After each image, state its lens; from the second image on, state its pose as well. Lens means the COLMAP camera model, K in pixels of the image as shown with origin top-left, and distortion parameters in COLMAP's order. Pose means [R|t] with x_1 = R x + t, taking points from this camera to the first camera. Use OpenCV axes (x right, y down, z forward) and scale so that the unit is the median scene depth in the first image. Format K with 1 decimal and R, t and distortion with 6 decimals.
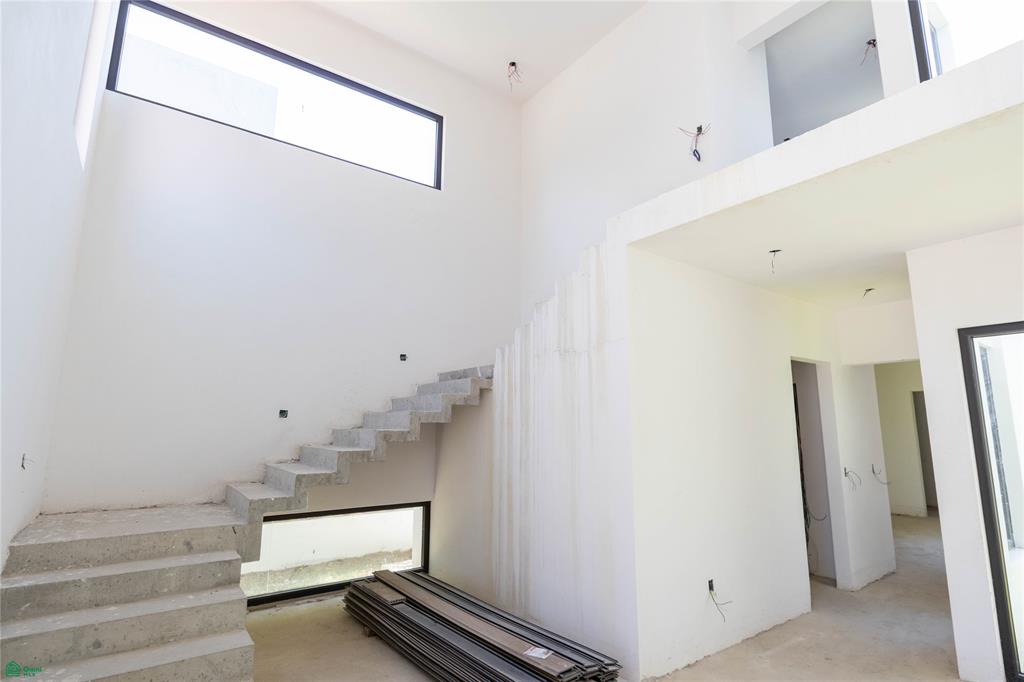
lens RADIAL K [[515.5, 0, 518.3], [0, 515.5, 342.2], [0, 0, 1]] dist [0.001122, 0.000044]
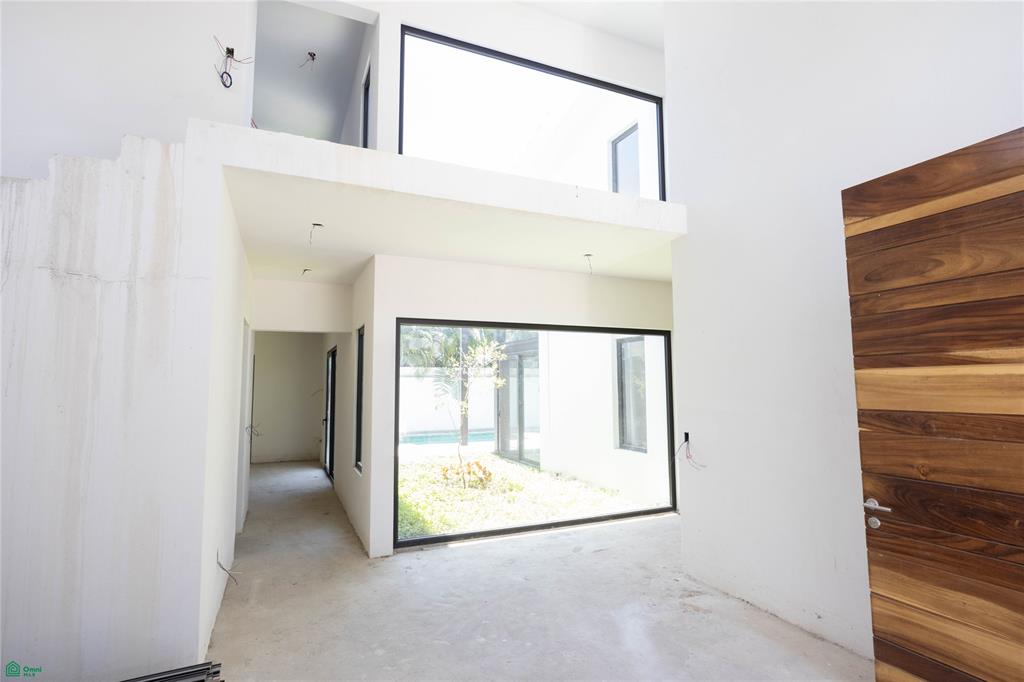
lens RADIAL K [[515.5, 0, 519.3], [0, 515.5, 338.2], [0, 0, 1]] dist [0.001122, 0.000044]
pose [[0.221434, 0.084143, 0.971538, -0.440573], [-0.154704, 0.986685, -0.050195, 0.047247], [-0.962826, -0.139186, 0.231503, 0.311032]]
